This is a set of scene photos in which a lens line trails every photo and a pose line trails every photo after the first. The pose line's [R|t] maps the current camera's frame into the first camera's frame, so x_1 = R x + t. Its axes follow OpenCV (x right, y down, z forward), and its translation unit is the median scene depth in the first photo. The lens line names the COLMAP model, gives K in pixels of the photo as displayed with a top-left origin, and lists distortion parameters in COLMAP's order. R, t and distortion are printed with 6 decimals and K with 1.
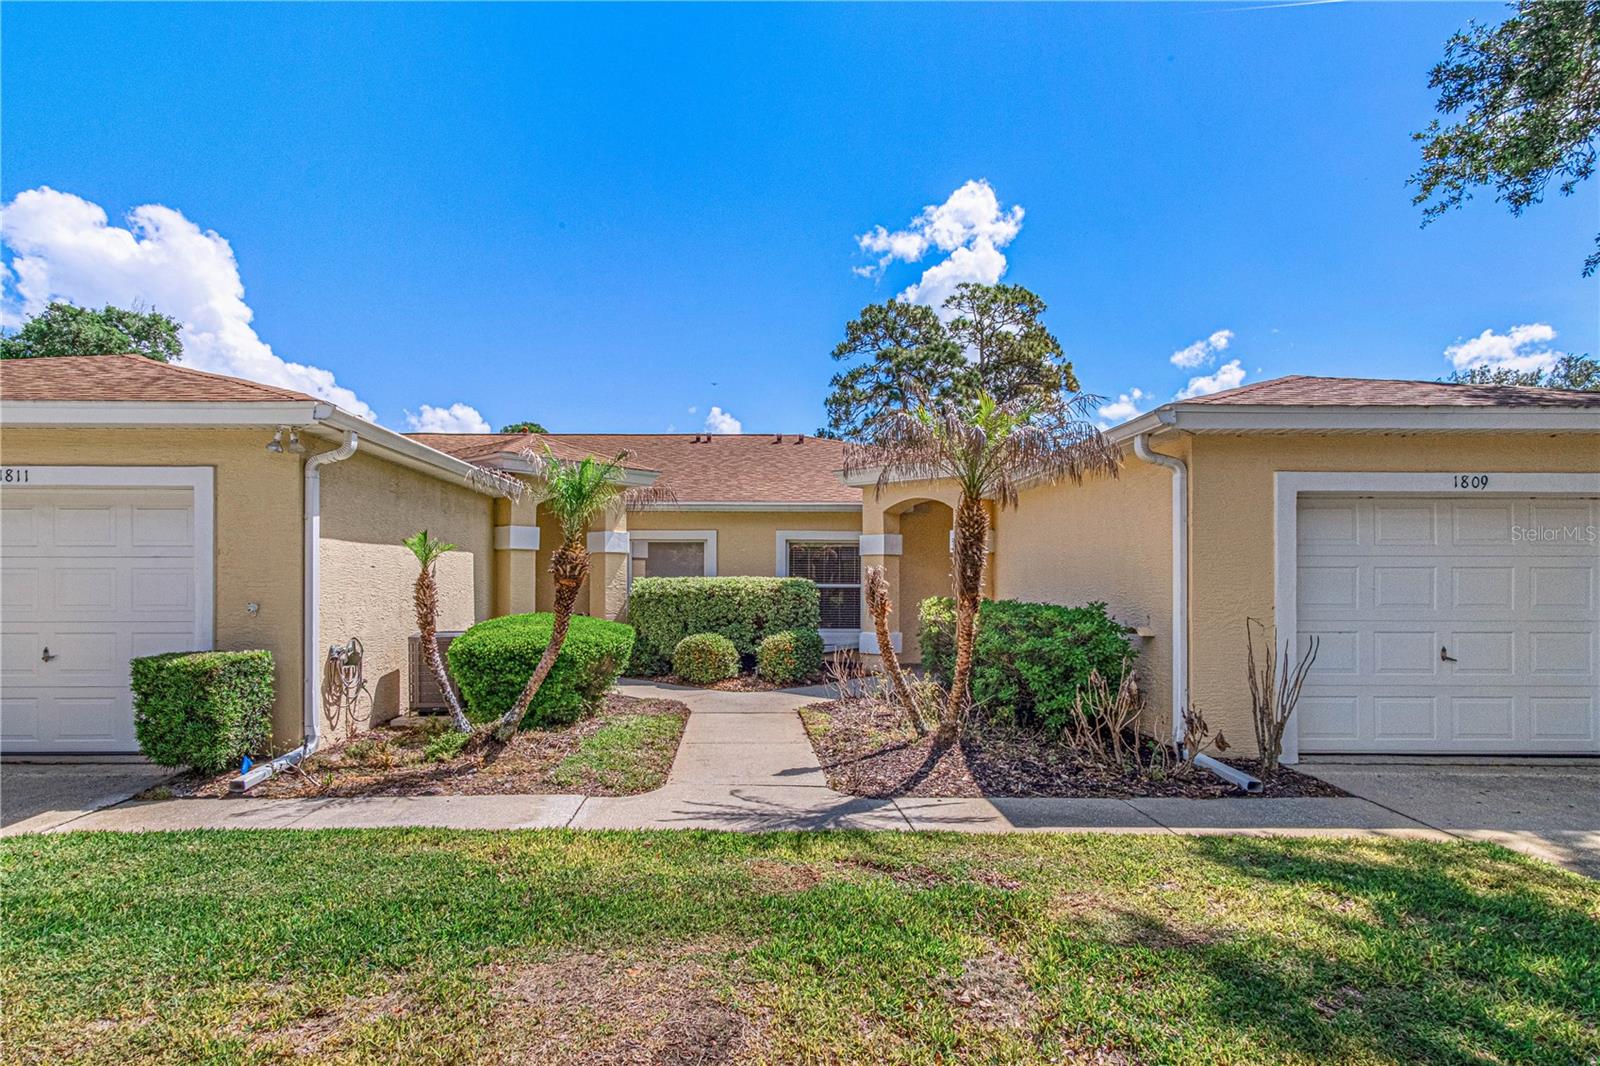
lens RADIAL K [[852.4, 0, 731.1], [0, 852.4, 569.8], [0, 0, 1]] dist [0.005996, 0.002109]
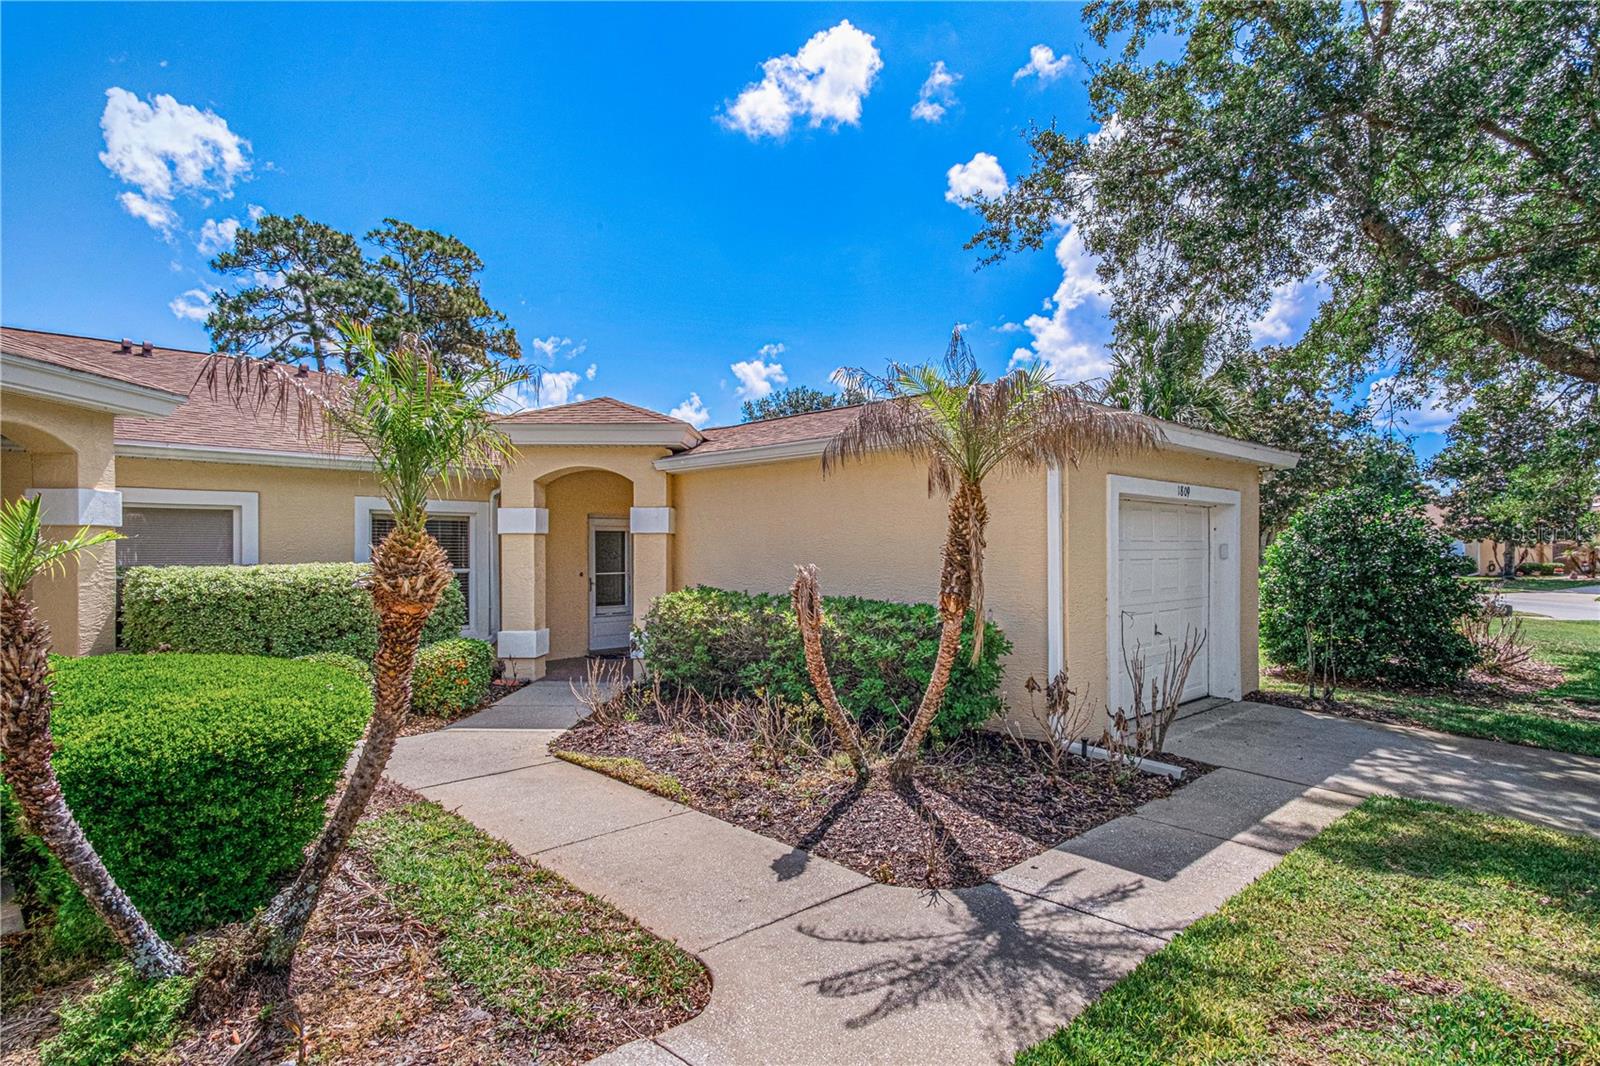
lens RADIAL K [[852.4, 0, 801.5], [0, 852.4, 542.5], [0, 0, 1]] dist [0.005996, 0.002109]
pose [[0.717411, 0.001398, 0.696649, -0.125894], [-0.006732, 0.999965, 0.004926, -0.009574], [-0.696618, -0.008224, 0.717395, 0.155020]]
